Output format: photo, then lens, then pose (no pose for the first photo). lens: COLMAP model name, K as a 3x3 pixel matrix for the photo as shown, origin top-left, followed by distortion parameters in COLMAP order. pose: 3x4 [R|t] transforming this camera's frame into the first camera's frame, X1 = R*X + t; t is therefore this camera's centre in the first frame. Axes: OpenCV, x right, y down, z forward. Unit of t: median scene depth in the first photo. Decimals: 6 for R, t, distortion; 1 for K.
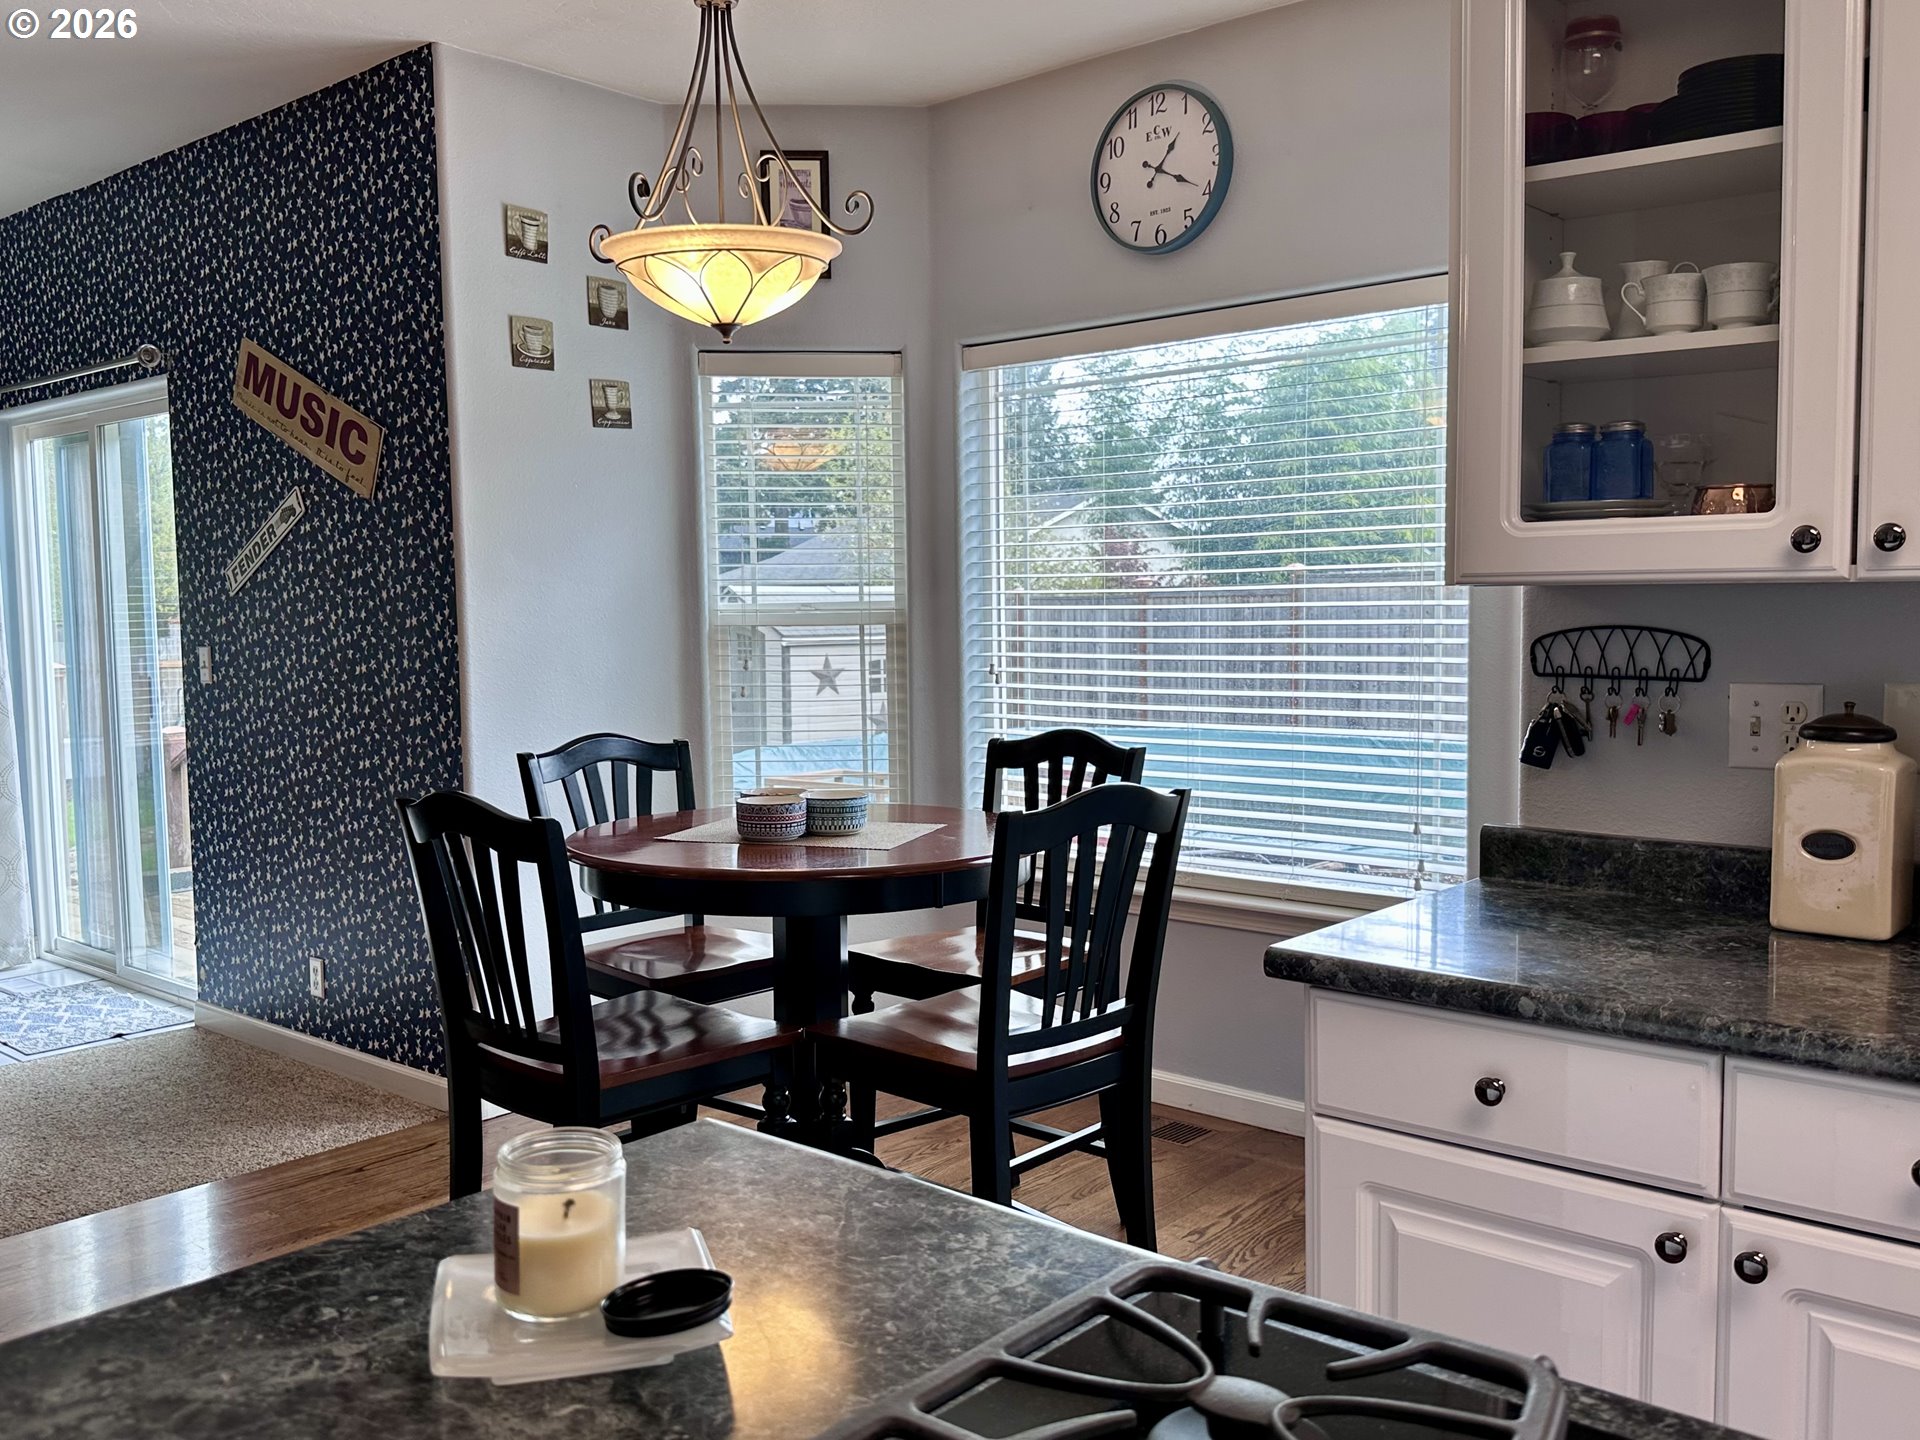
lens RADIAL K [[1663.8, 0, 955.3], [0, 1663.8, 719.2], [0, 0, 1]] dist [0.013226, -0.021330]
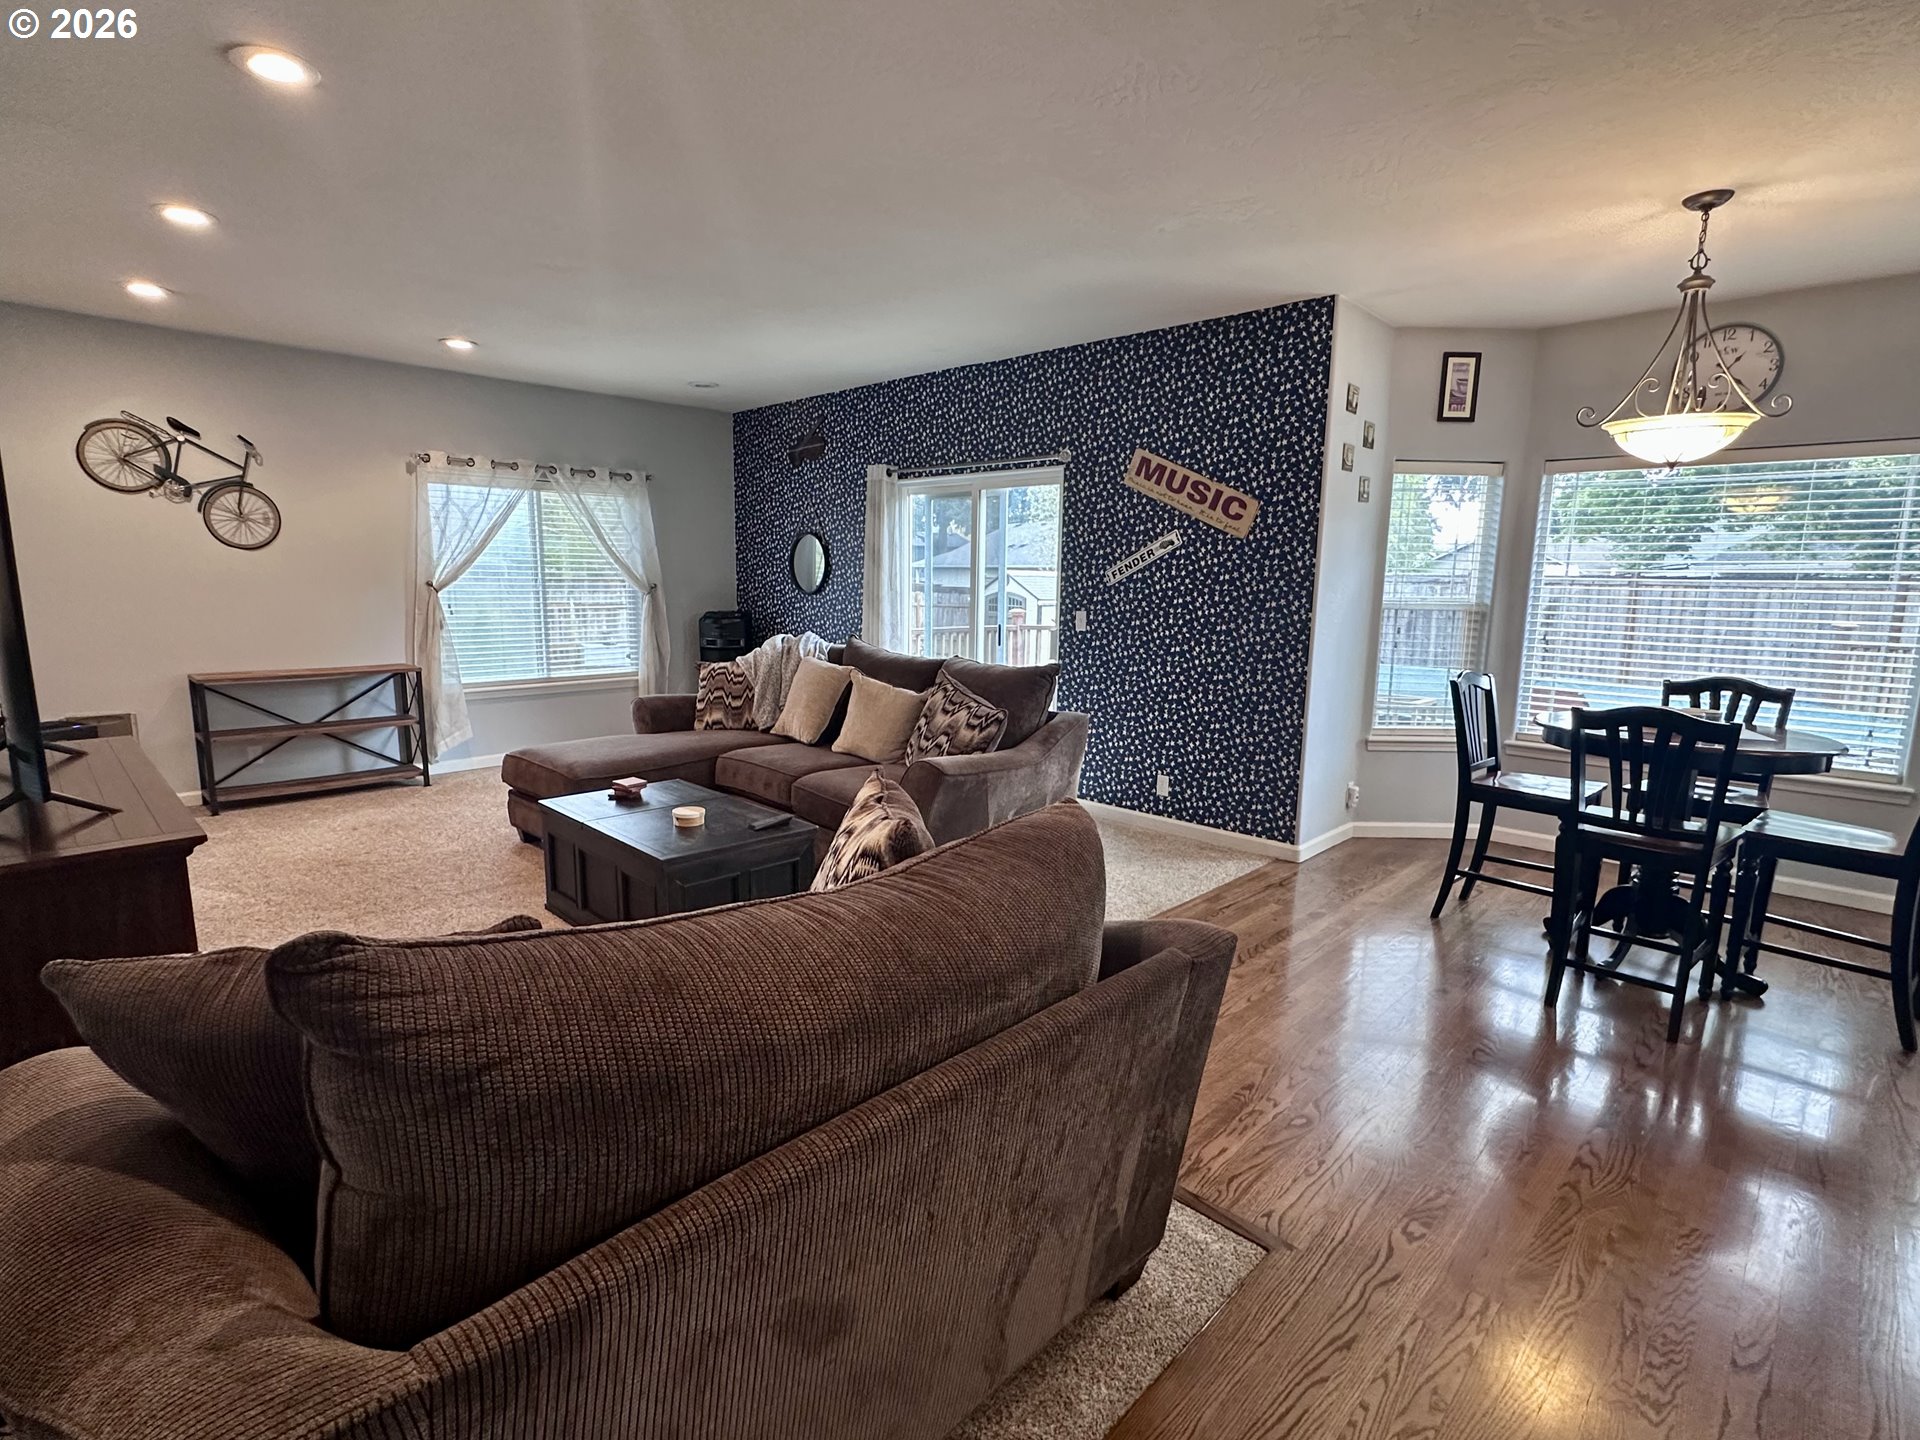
lens RADIAL K [[934.2, 0, 961.1], [0, 934.2, 723.2], [0, 0, 1]] dist [0.001158, -0.000767]
pose [[0.998392, 0.034887, -0.044670, -0.590147], [-0.030975, 0.995861, 0.085451, -0.003496], [0.047467, -0.083930, 0.995340, -0.091021]]
